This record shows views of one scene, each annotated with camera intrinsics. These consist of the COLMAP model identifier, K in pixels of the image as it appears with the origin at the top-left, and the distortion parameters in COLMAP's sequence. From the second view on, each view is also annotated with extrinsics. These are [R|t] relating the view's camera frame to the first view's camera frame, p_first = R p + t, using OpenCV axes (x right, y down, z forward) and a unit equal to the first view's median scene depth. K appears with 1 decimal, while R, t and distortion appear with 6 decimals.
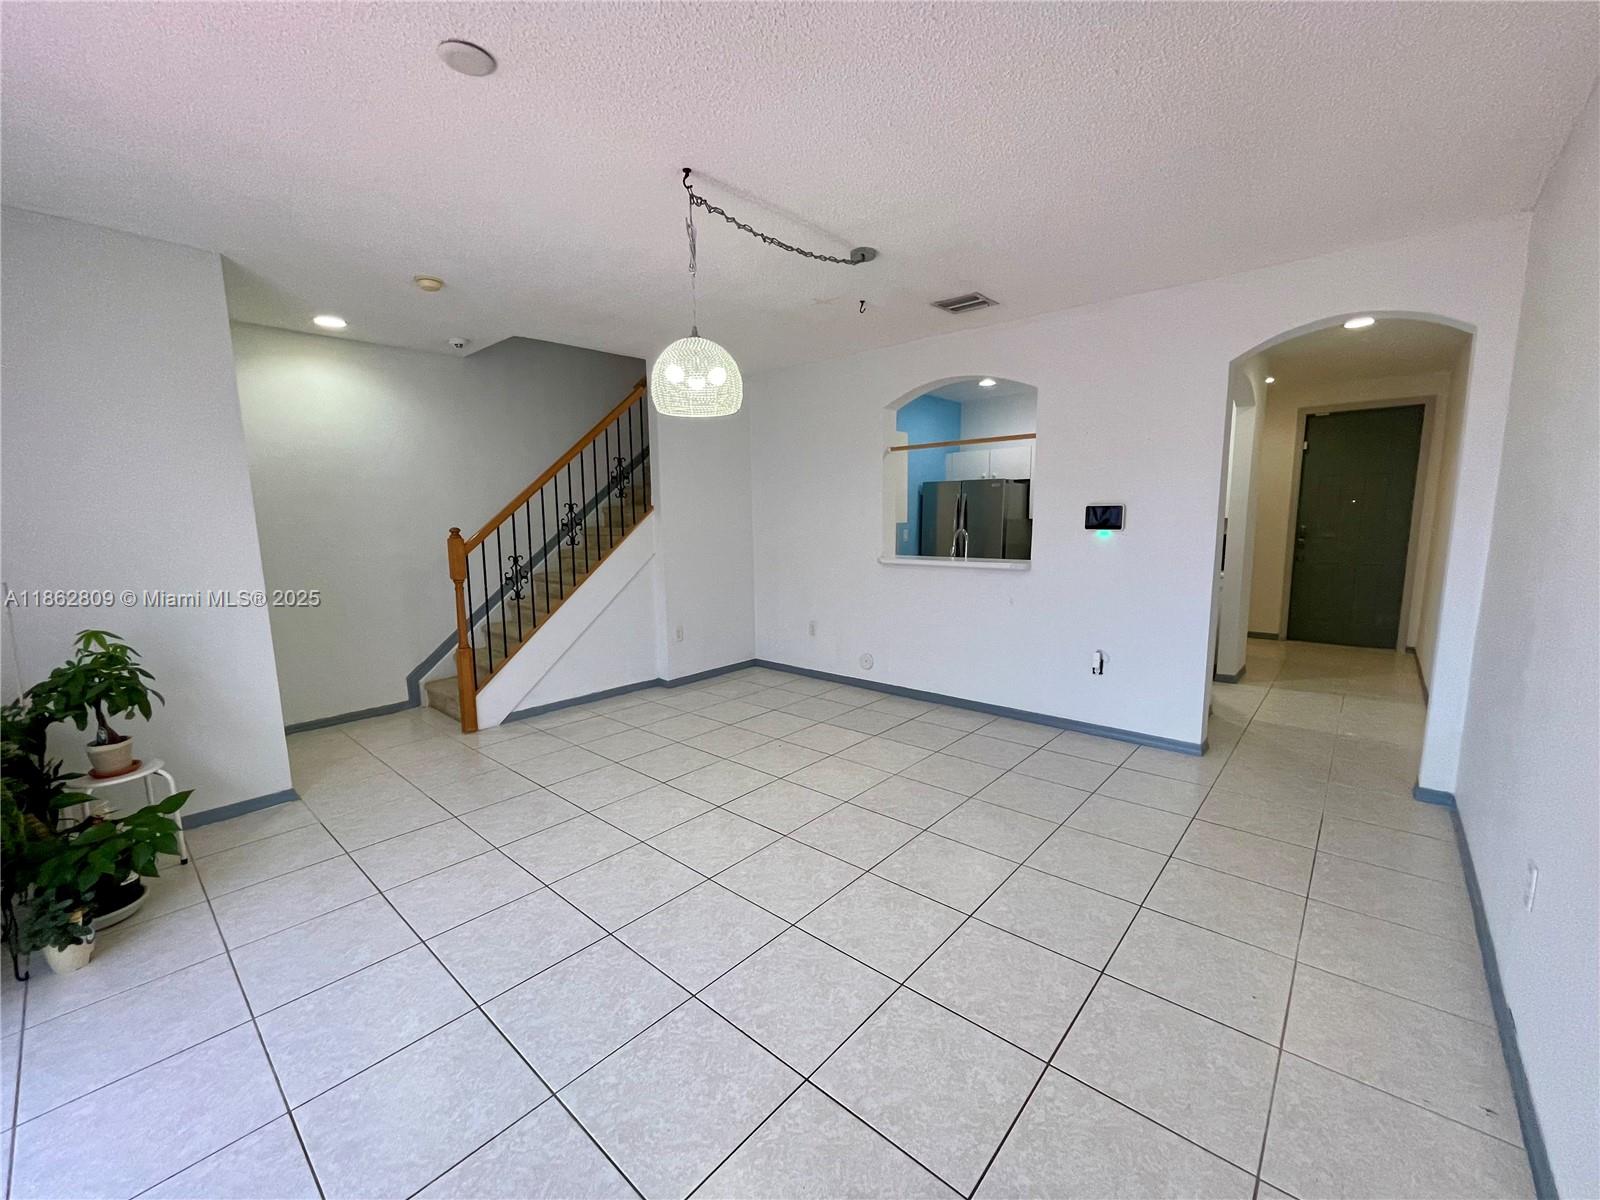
lens RADIAL K [[652.7, 0, 805.7], [0, 652.7, 591.3], [0, 0, 1]] dist [0.004294, -0.000852]
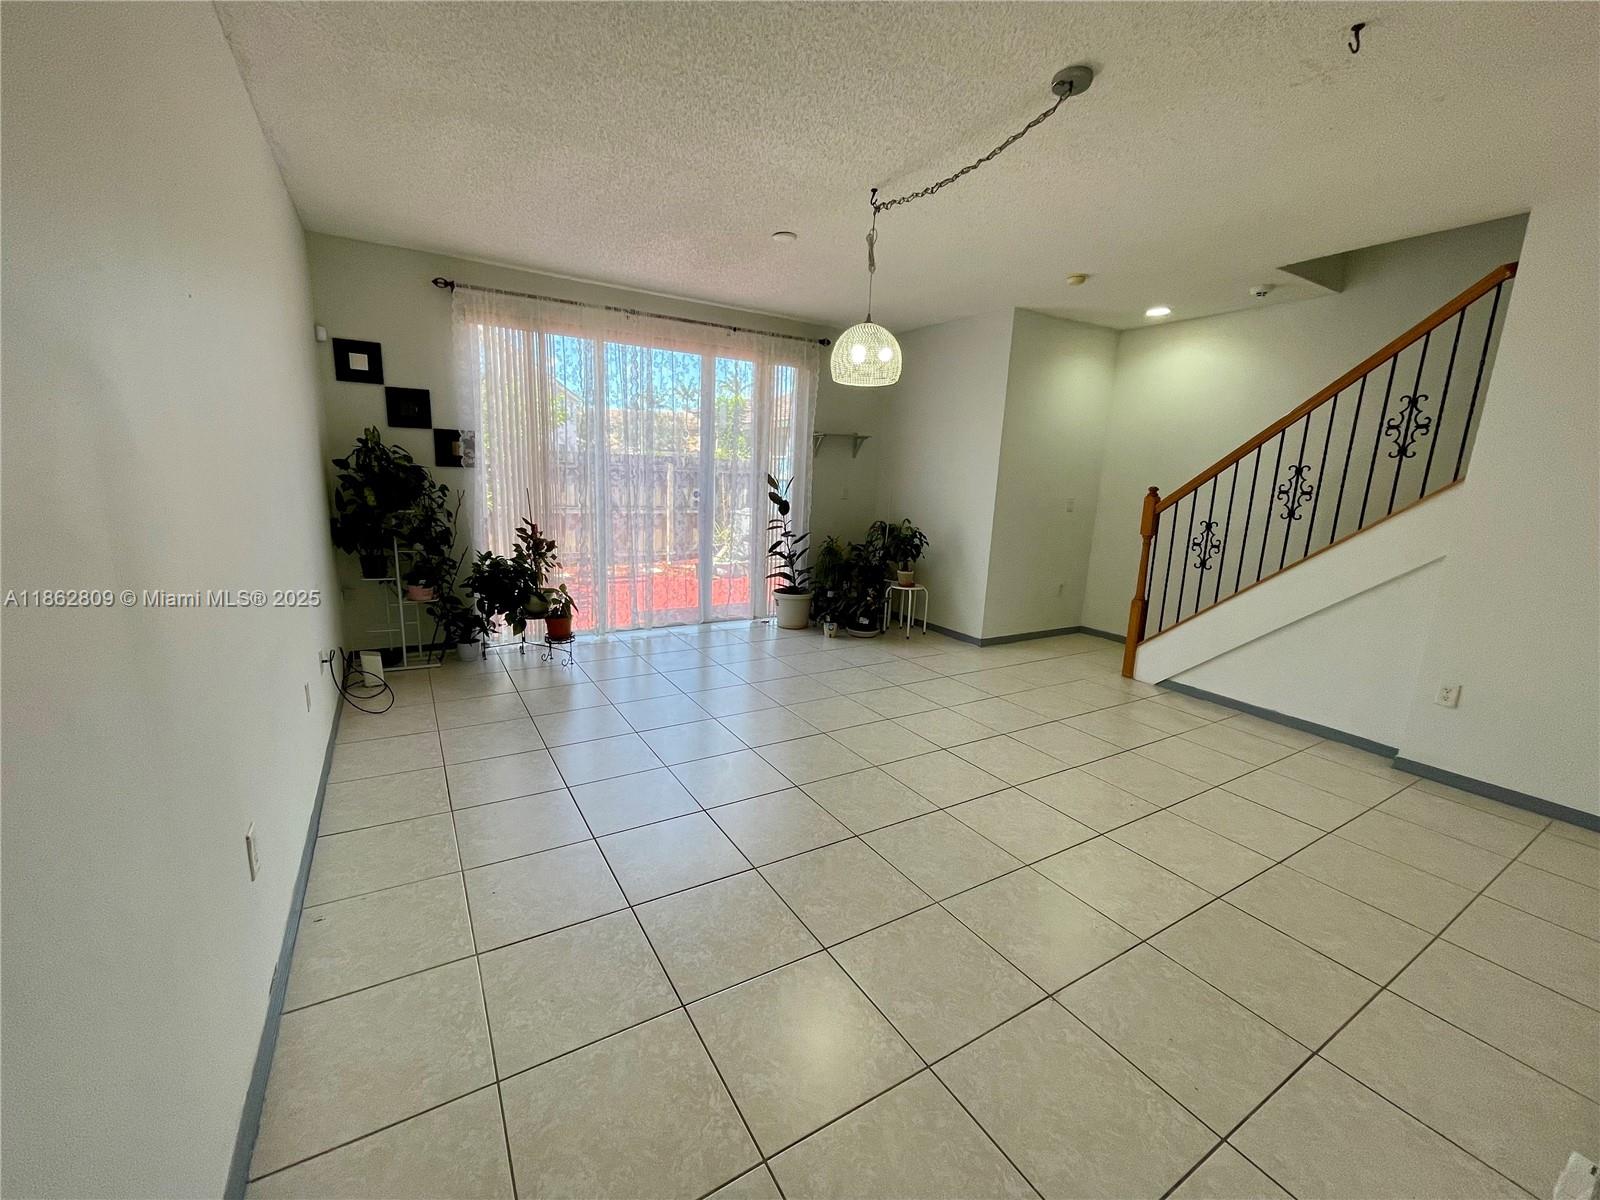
lens RADIAL K [[652.7, 0, 801.3], [0, 652.7, 604.4], [0, 0, 1]] dist [0.004294, -0.000852]
pose [[-0.290416, 0.206886, -0.934268, 0.645320], [-0.147636, 0.954970, 0.257362, -0.099765], [0.945443, 0.212673, -0.246795, 0.724891]]
